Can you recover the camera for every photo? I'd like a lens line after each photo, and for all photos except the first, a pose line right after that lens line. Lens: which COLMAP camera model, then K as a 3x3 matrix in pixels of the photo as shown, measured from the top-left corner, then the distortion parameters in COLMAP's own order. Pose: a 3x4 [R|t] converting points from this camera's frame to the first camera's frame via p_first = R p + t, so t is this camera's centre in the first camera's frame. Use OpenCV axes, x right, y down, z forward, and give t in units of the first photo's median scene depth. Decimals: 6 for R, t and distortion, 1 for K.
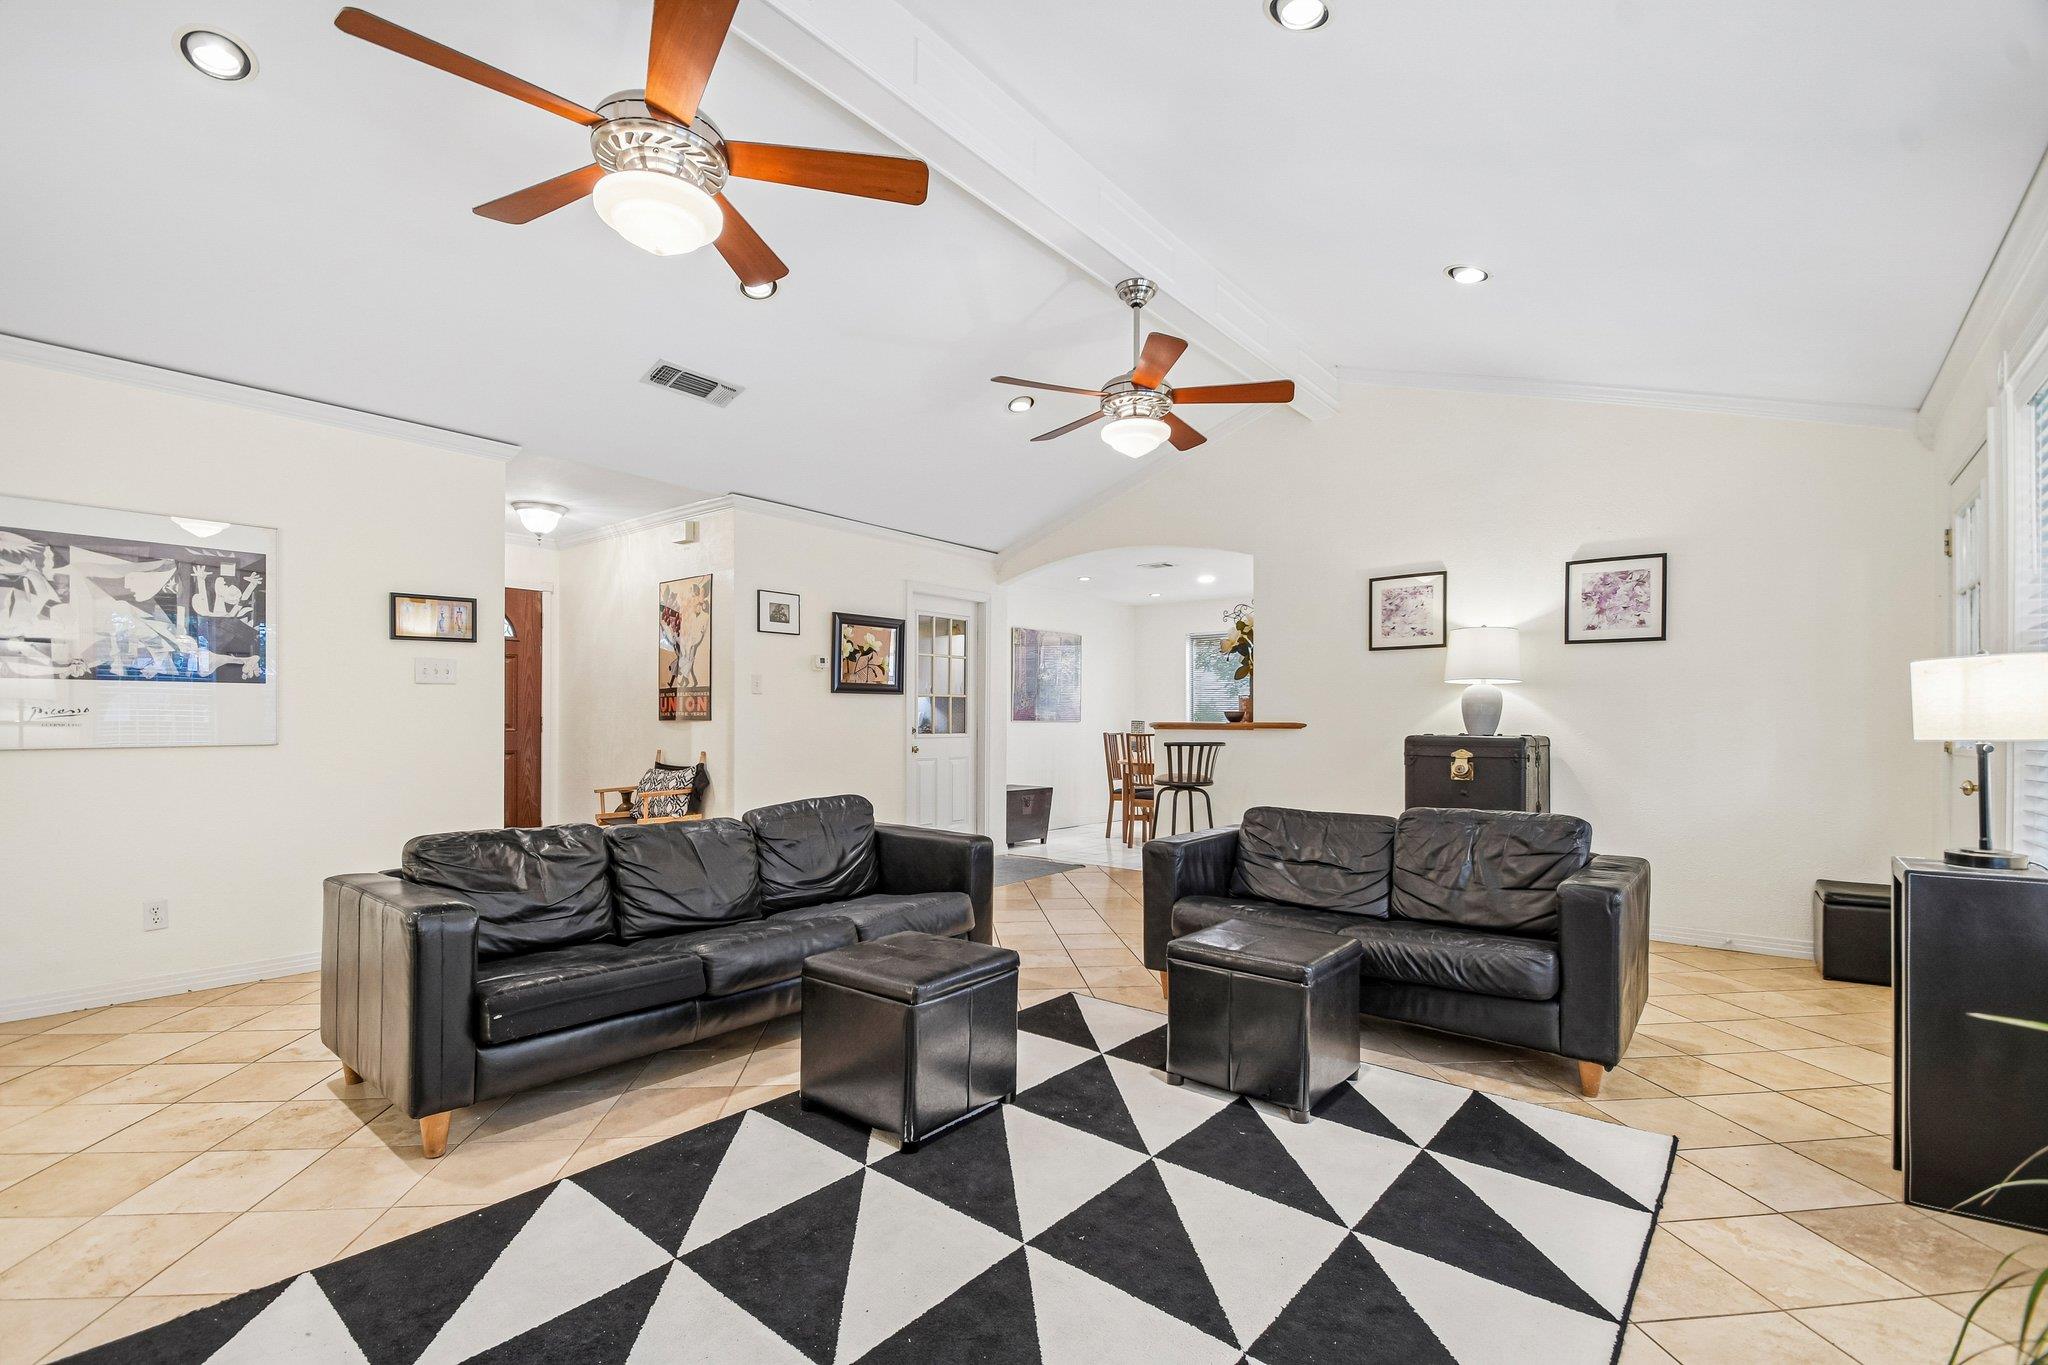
lens RADIAL K [[861.8, 0, 1062.8], [0, 861.8, 717.2], [0, 0, 1]] dist [-0.001474, -0.015044]
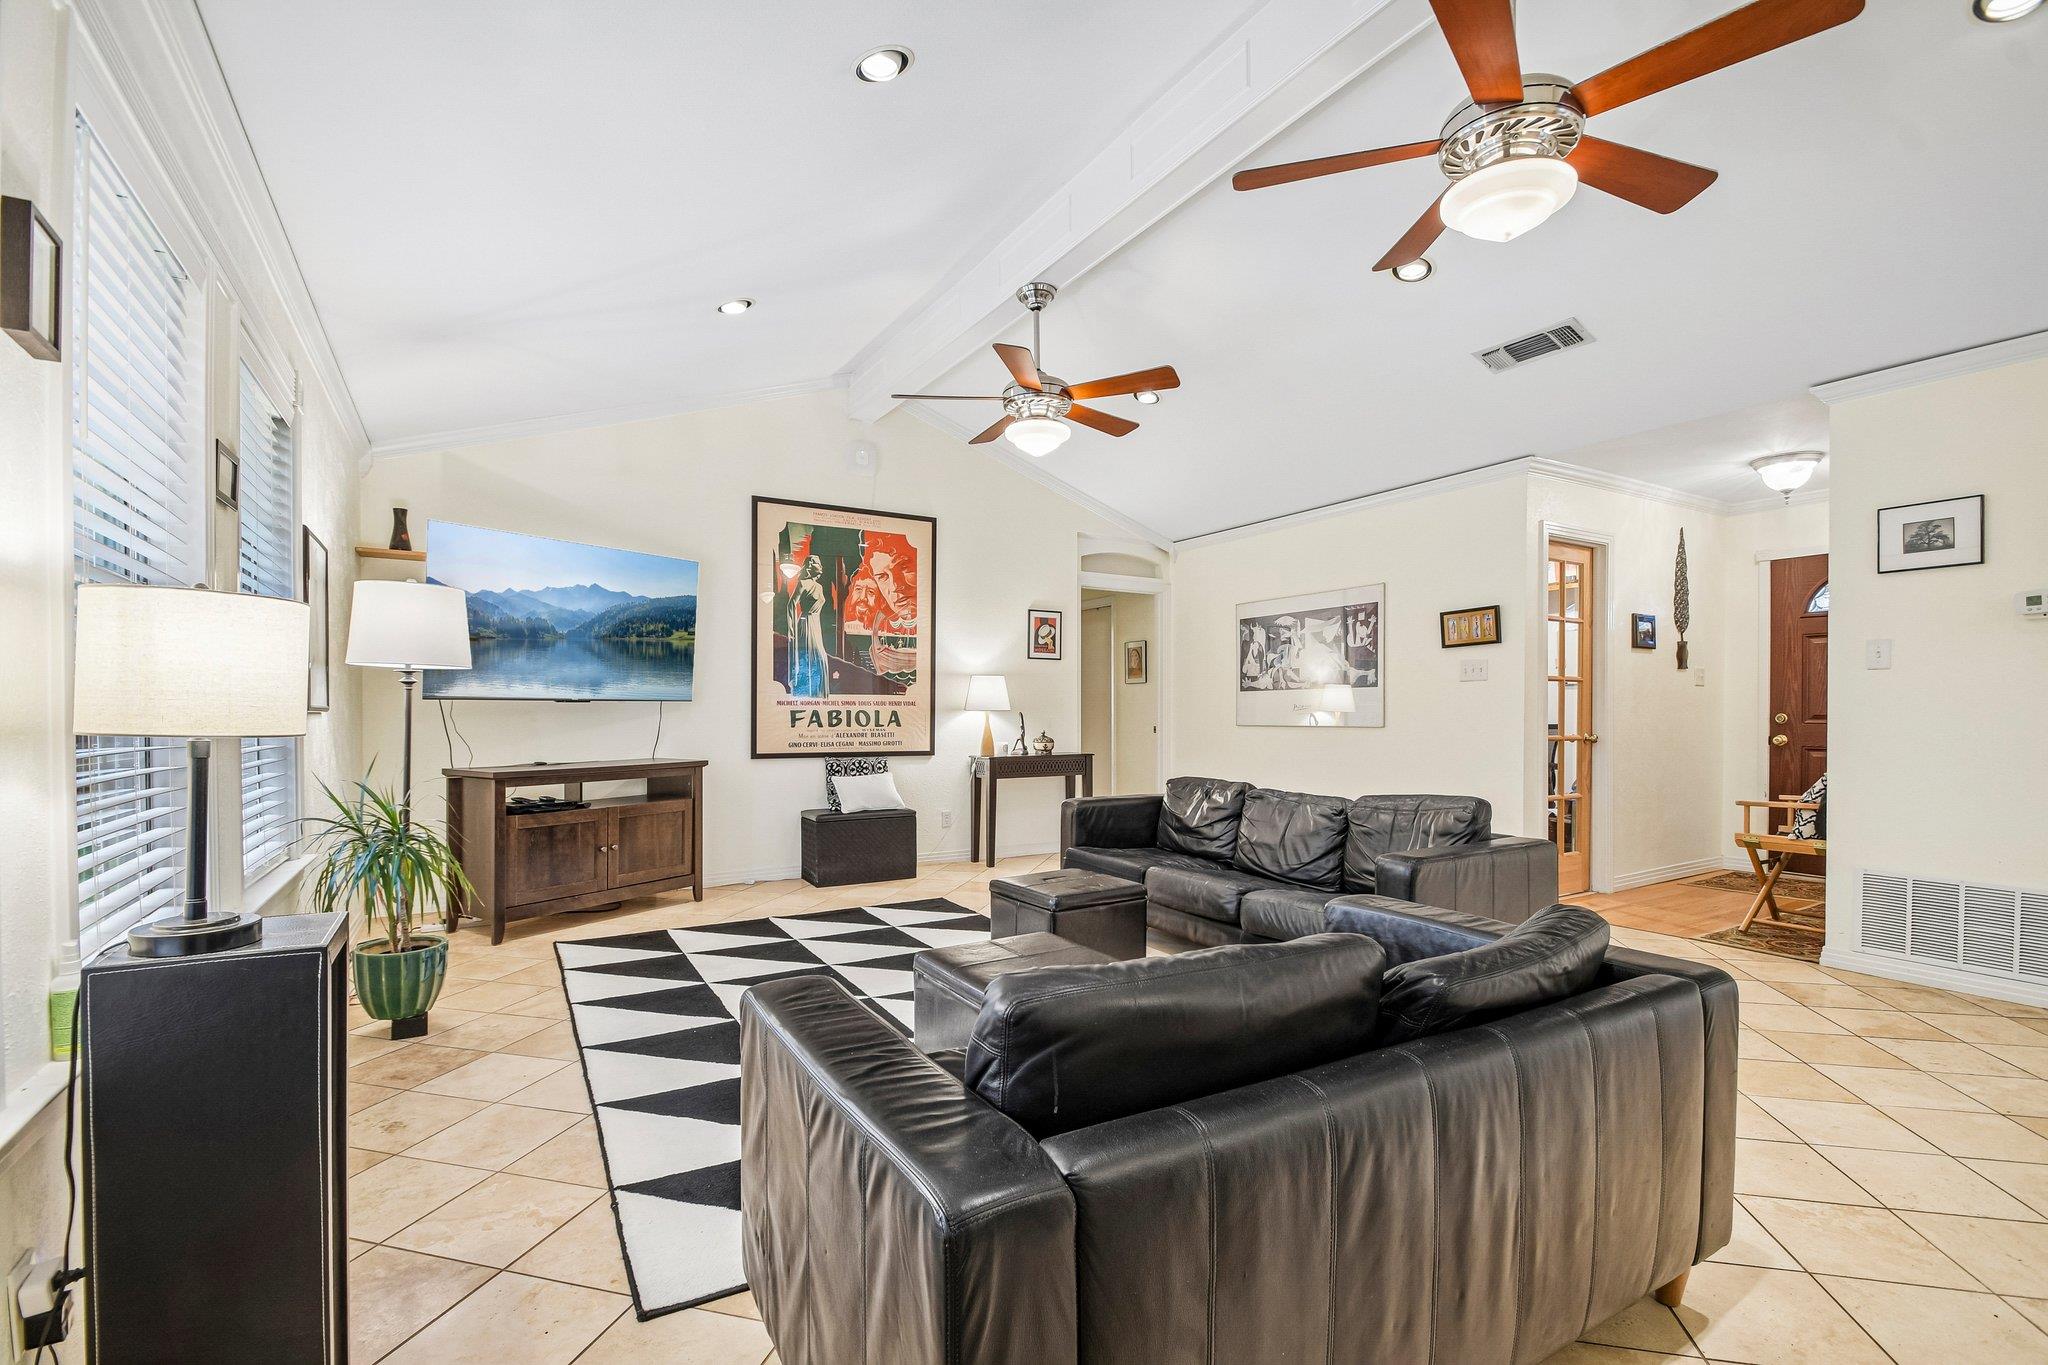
lens RADIAL K [[905.2, 0, 1019.6], [0, 905.2, 713.9], [0, 0, 1]] dist [0.015929, -0.016821]
pose [[-0.346204, 0.000891, -0.938159, 0.517100], [0.006370, 0.999979, -0.001401, 0.004721], [0.938138, -0.006461, -0.346202, 0.614383]]
